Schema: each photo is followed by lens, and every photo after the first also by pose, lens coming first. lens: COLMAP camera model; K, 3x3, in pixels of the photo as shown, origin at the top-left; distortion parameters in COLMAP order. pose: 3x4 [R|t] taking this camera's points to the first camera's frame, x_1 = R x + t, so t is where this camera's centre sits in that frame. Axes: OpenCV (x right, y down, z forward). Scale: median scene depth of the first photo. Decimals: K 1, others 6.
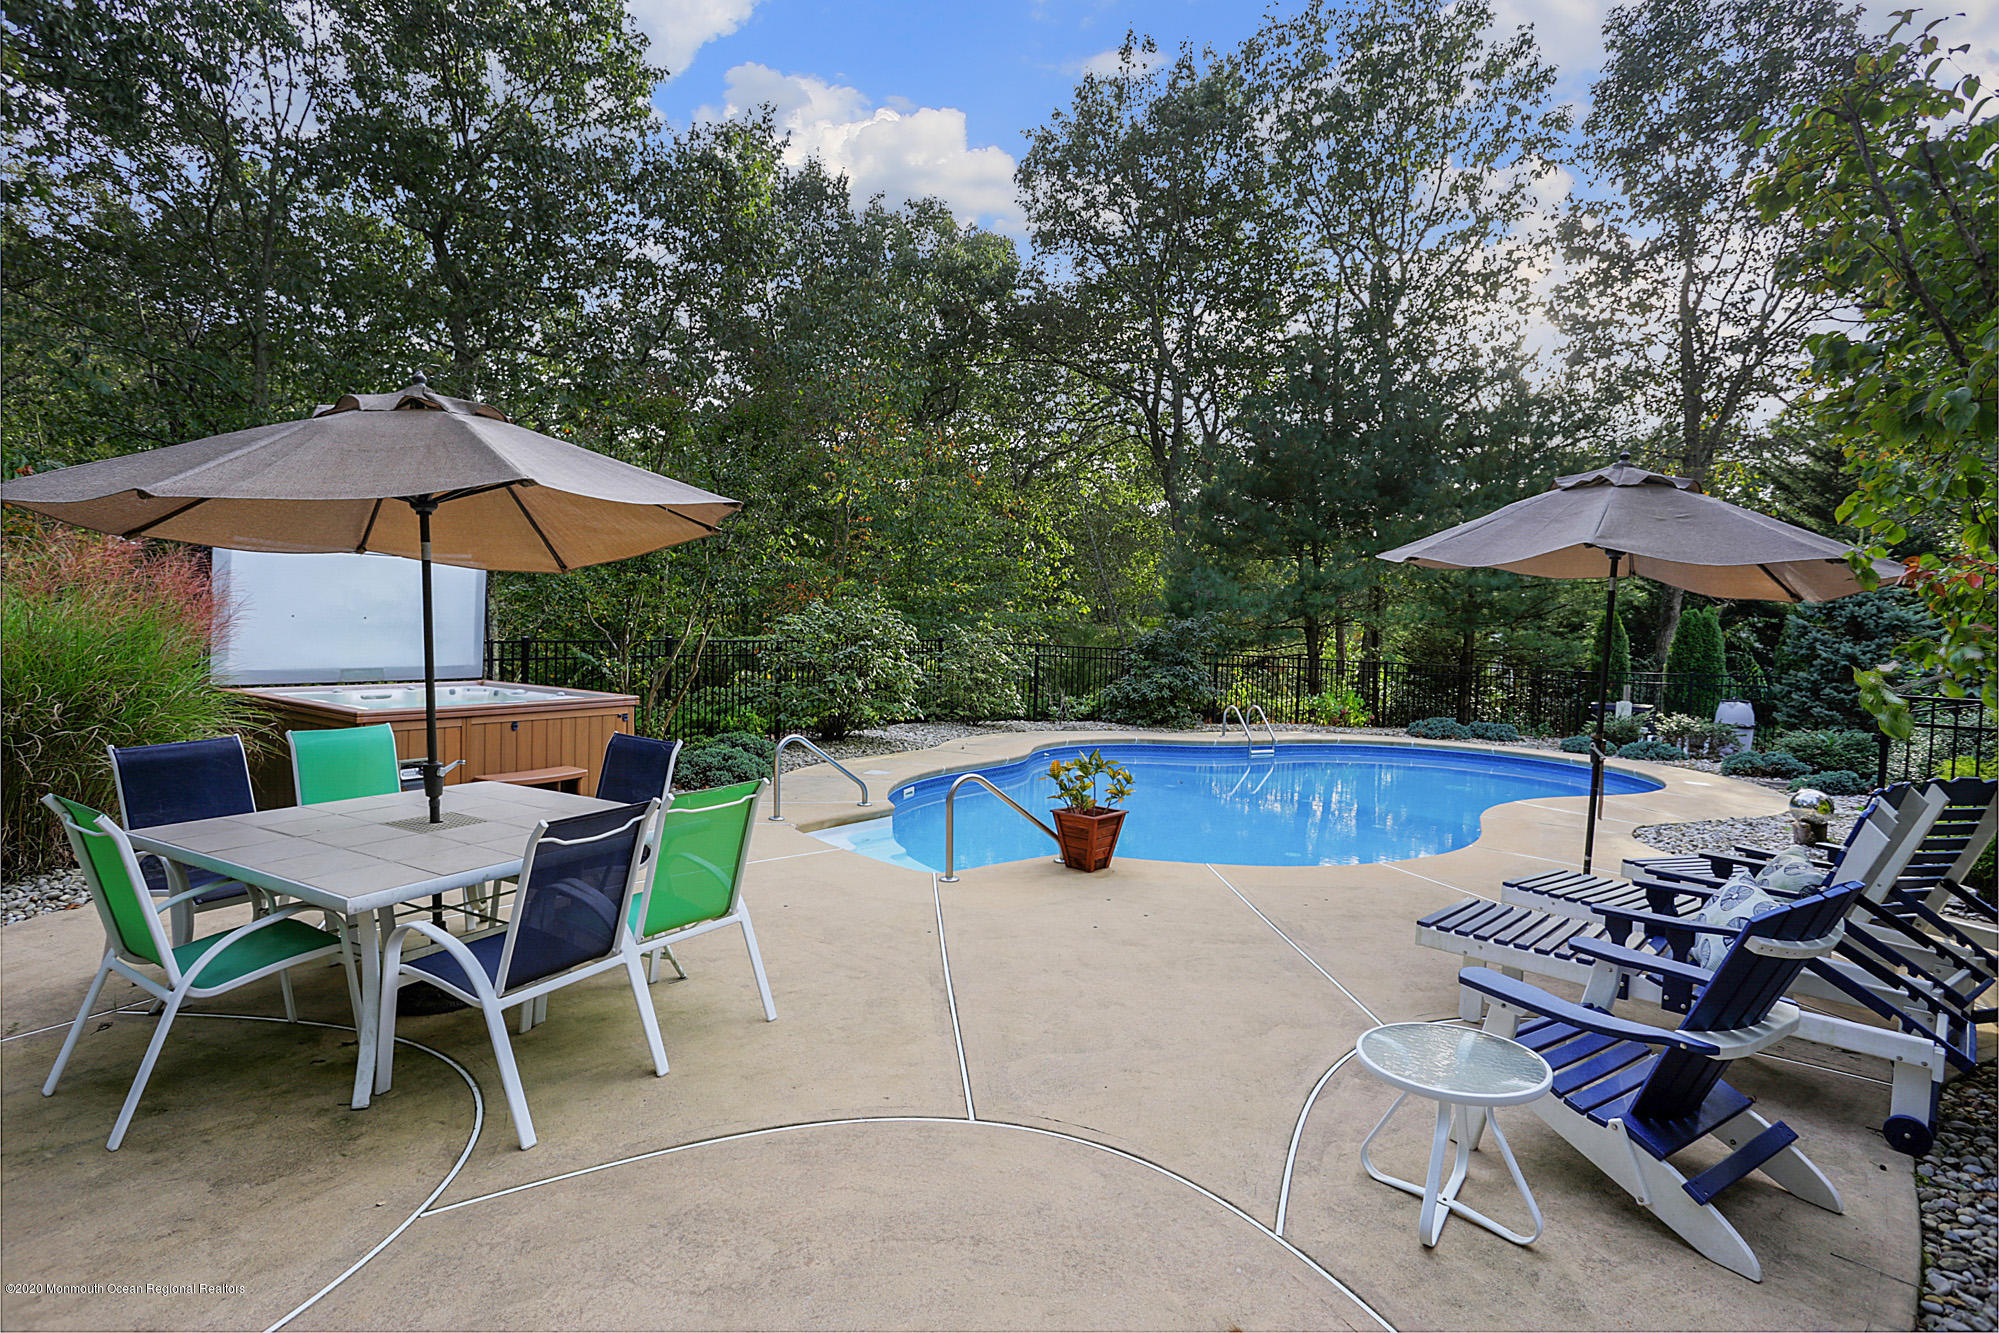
lens RADIAL K [[979.6, 0, 999.3], [0, 979.6, 646.2], [0, 0, 1]] dist [-0.044688, 0.018050]
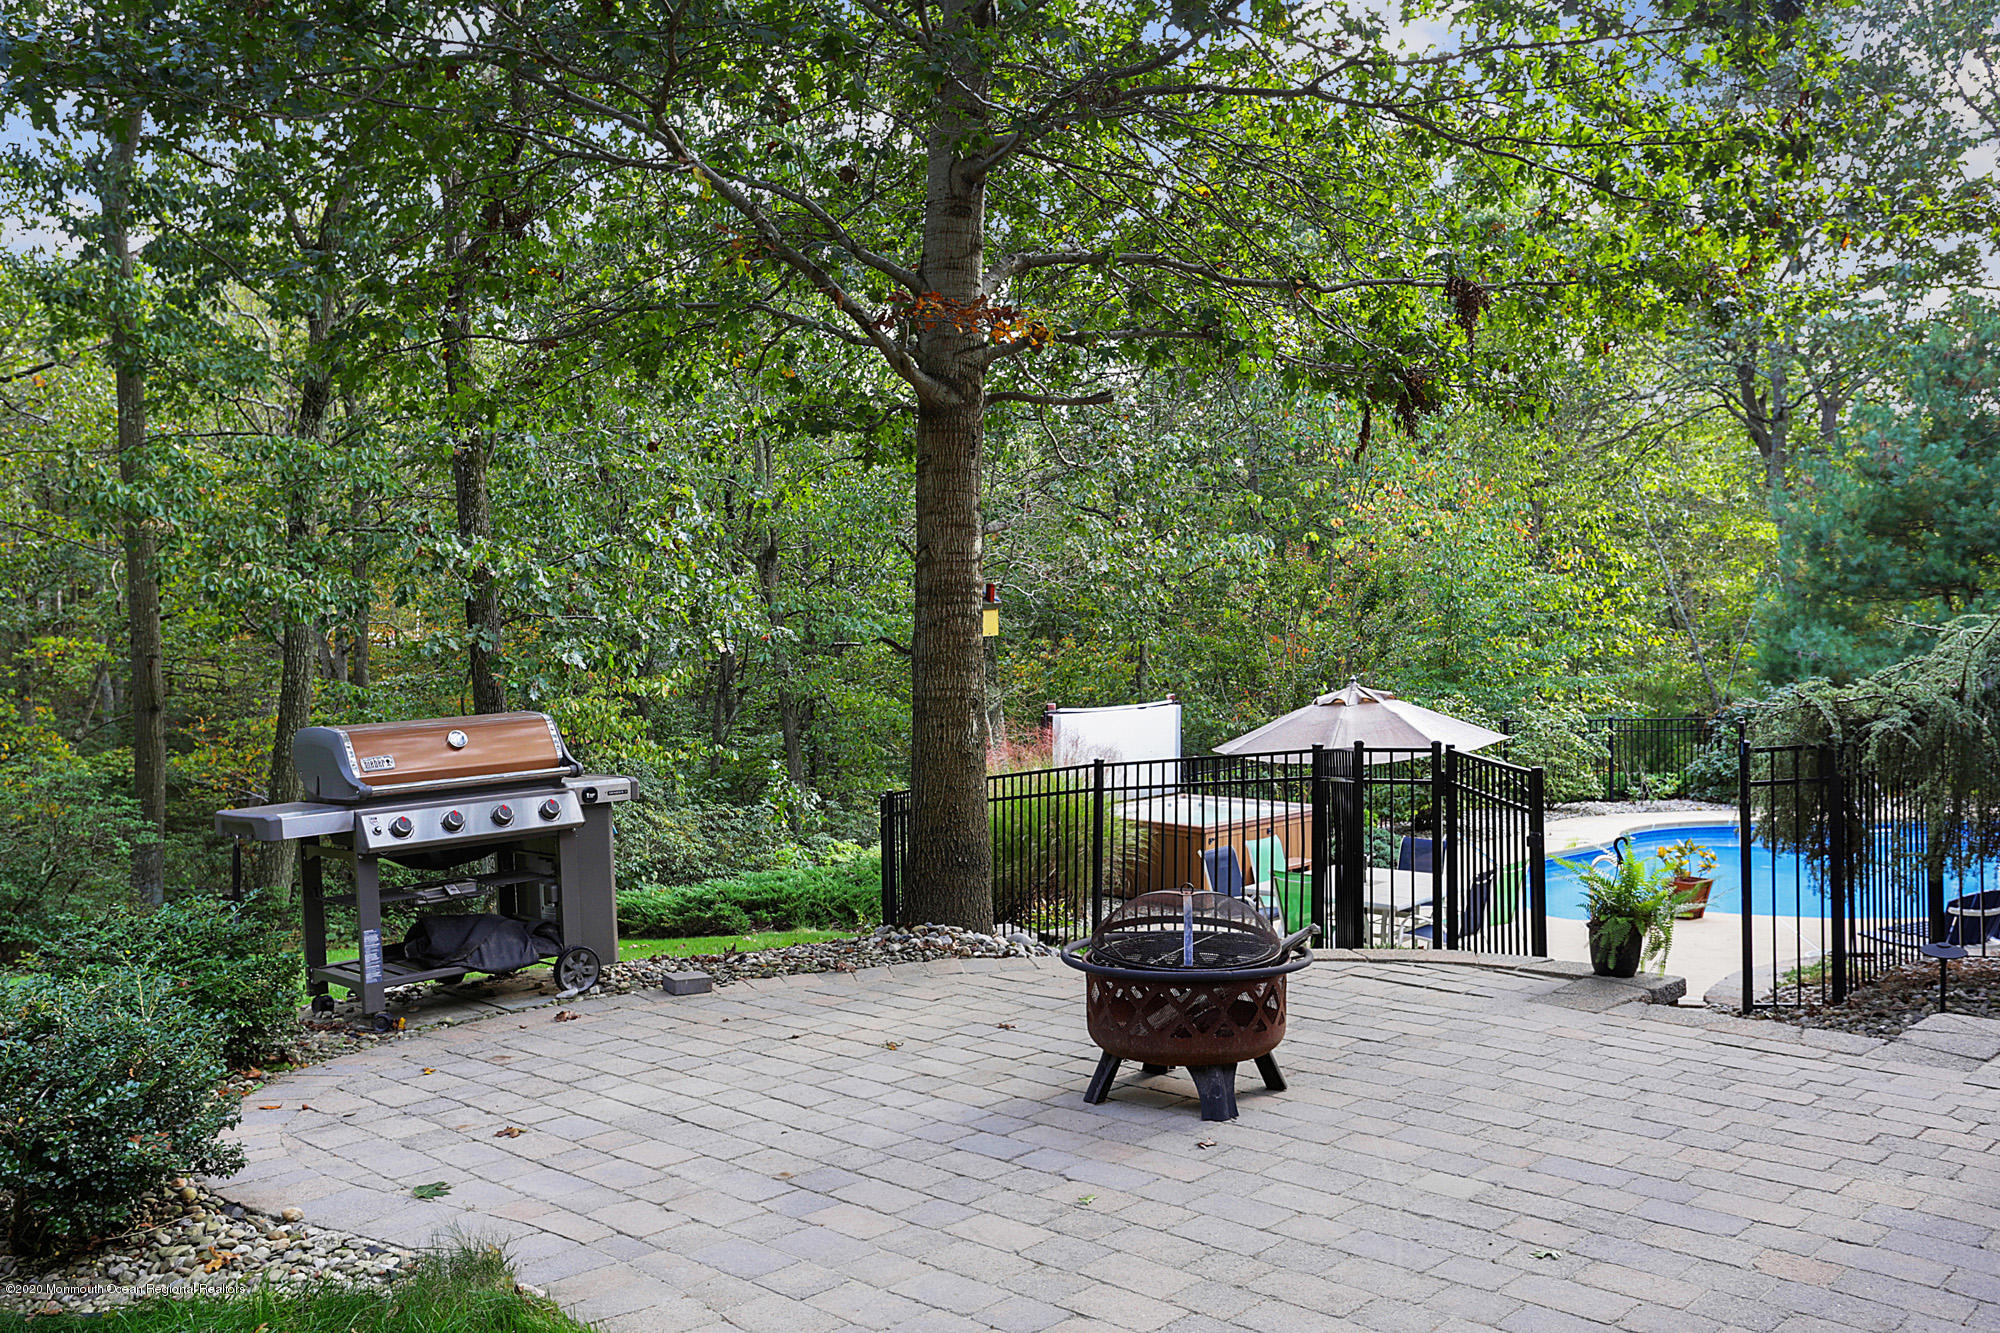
lens RADIAL K [[1618.3, 0, 995.3], [0, 1618.3, 710.1], [0, 0, 1]] dist [0.002349, 0.000697]
pose [[0.955519, -0.043732, -0.291669, -0.184029], [0.053313, 0.998265, 0.024978, -0.208324], [0.290071, -0.039416, 0.956193, -1.661150]]
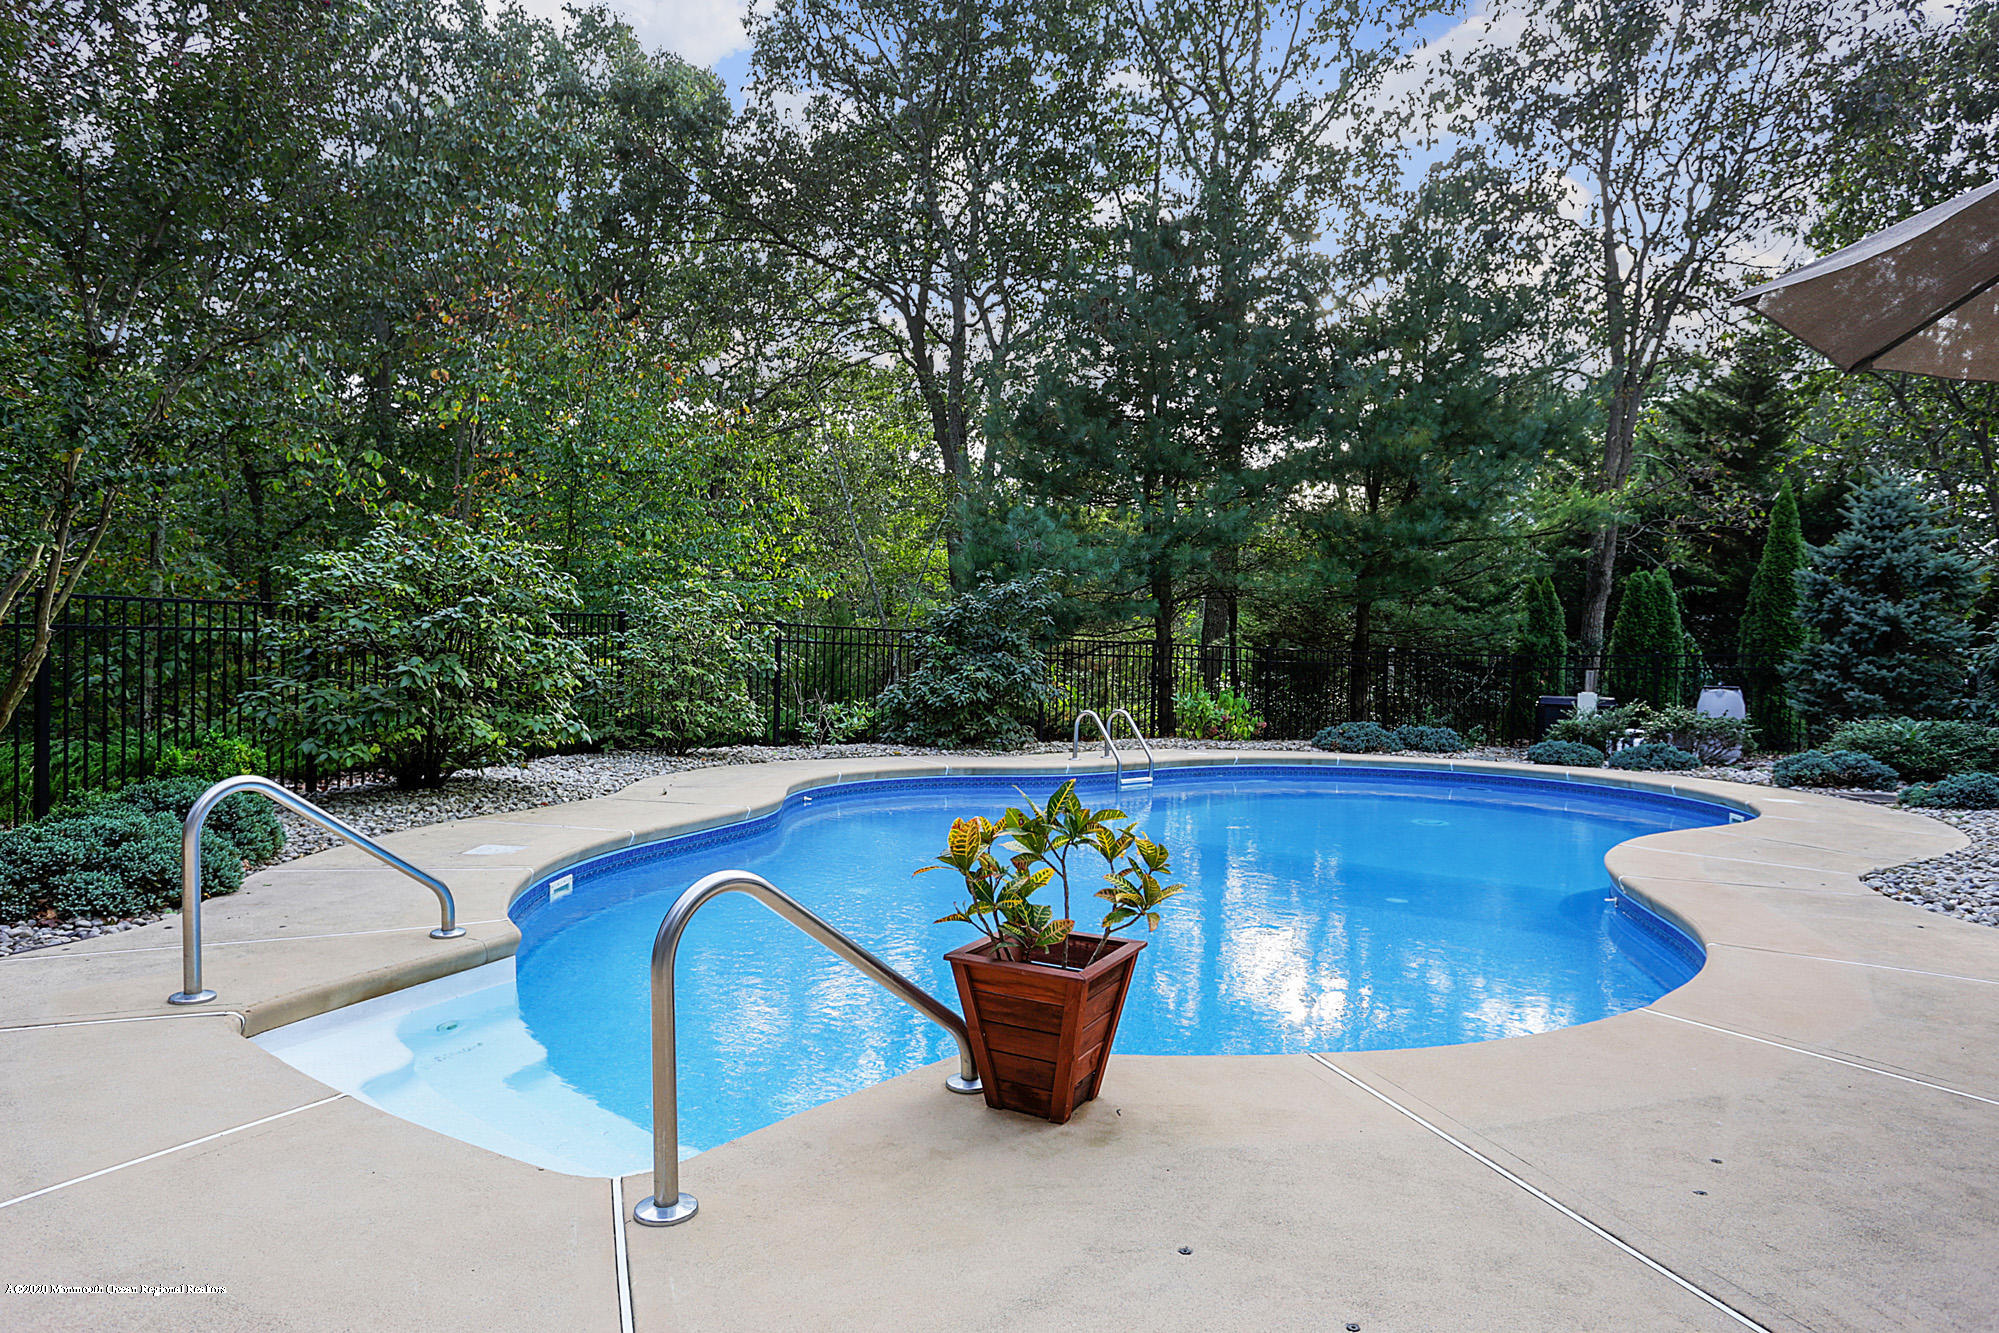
lens RADIAL K [[1195.6, 0, 955.7], [0, 1195.6, 601.4], [0, 0, 1]] dist [-0.017828, 0.000600]
pose [[0.976885, -0.008454, 0.213599, -0.038075], [0.019041, 0.998687, -0.047556, 0.057531], [-0.212917, 0.050524, 0.975763, 0.559773]]
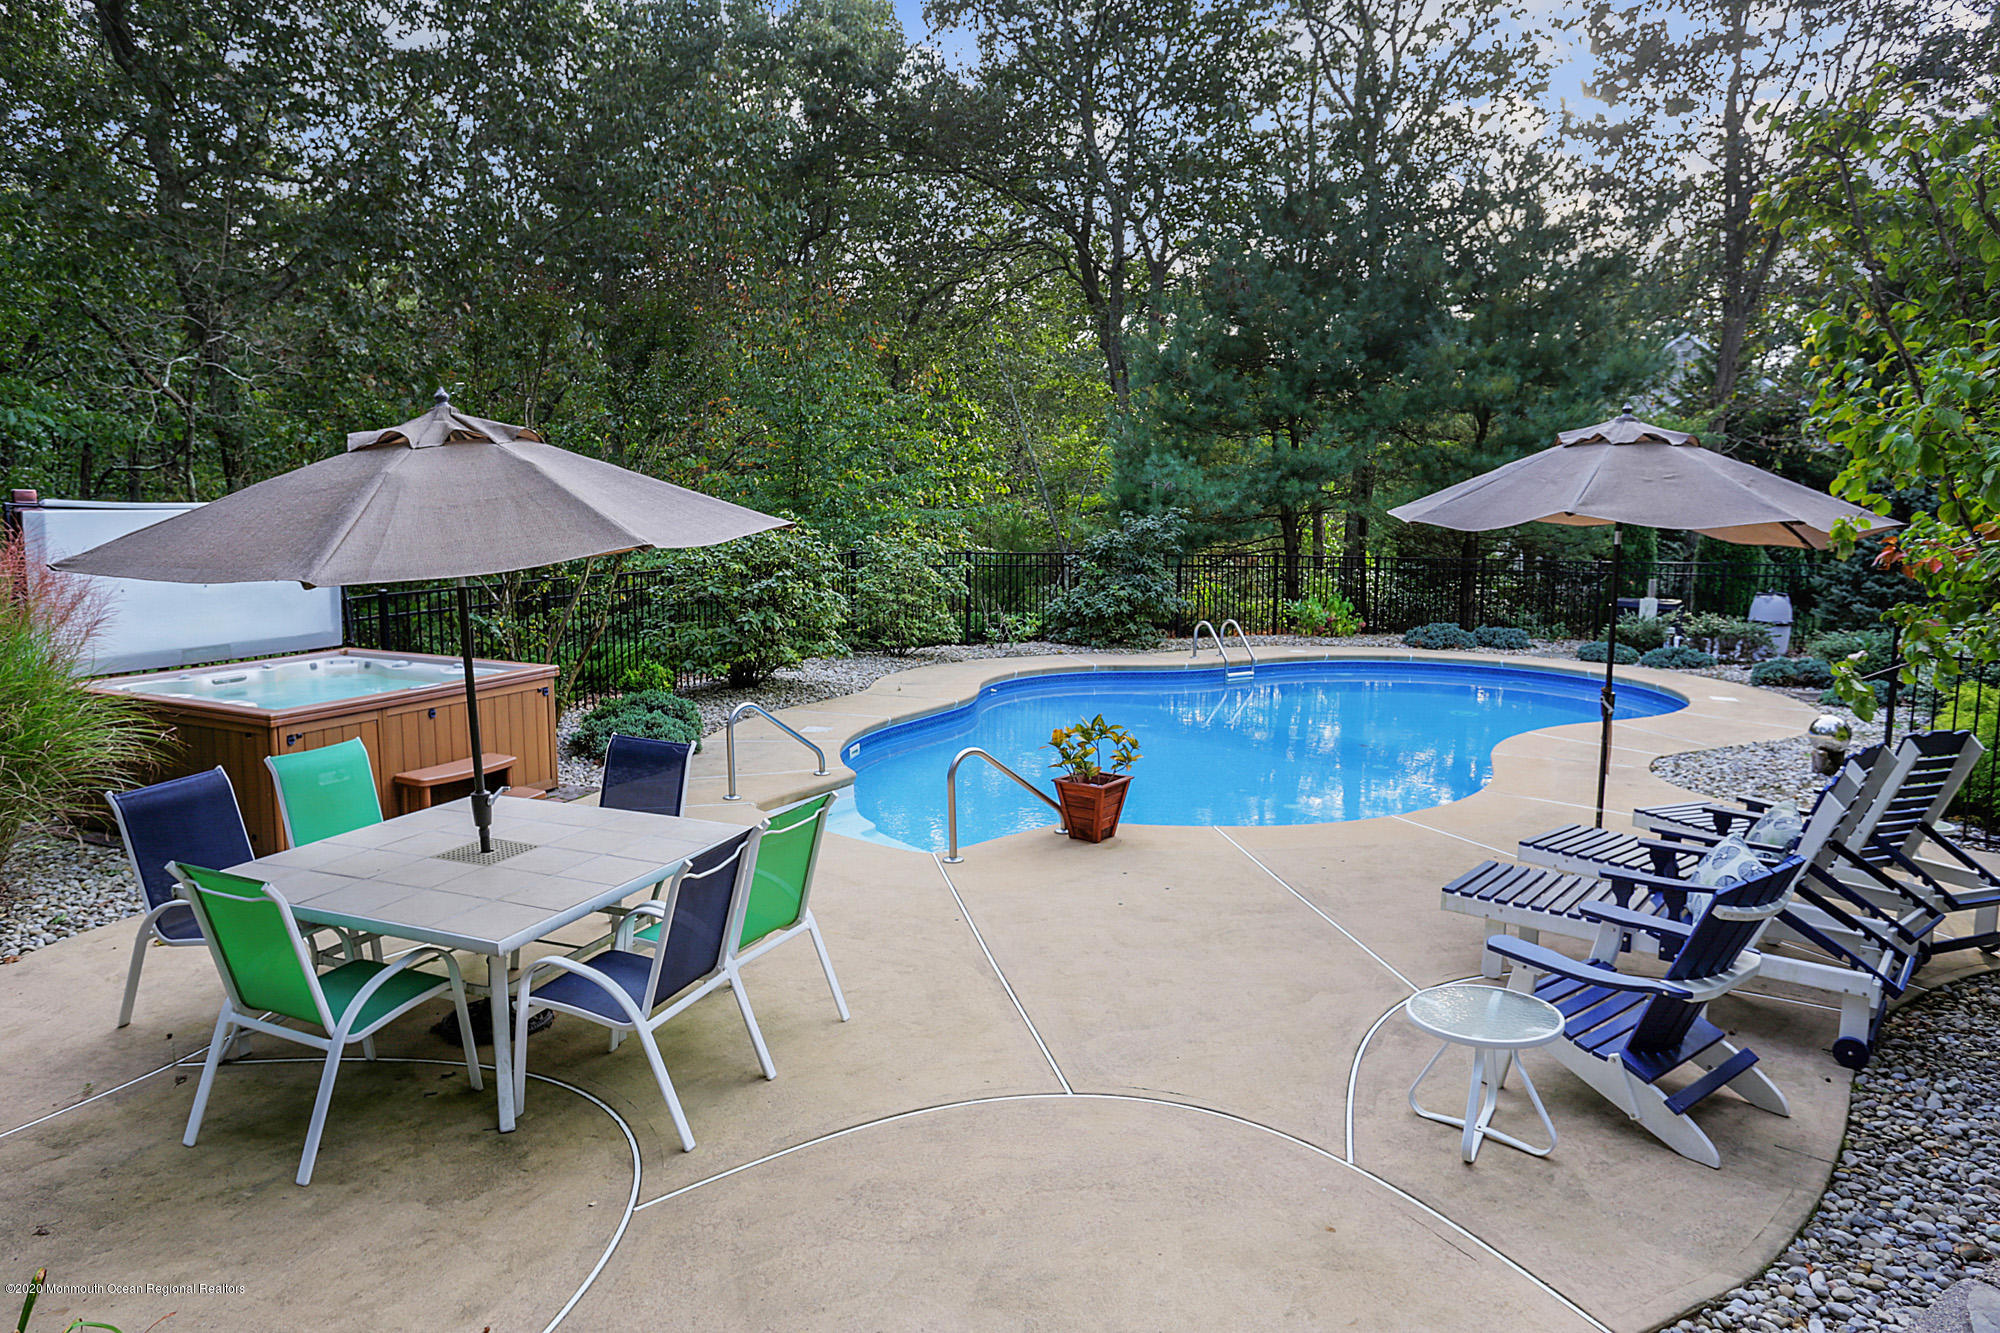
lens RADIAL K [[1280.6, 0, 1001.6], [0, 1280.6, 626.2], [0, 0, 1]] dist [-0.001074, 0.002705]
pose [[0.994208, -0.038880, 0.100194, -0.113459], [0.030058, 0.995658, 0.088102, -0.089256], [-0.103185, -0.084580, 0.991060, -0.201830]]
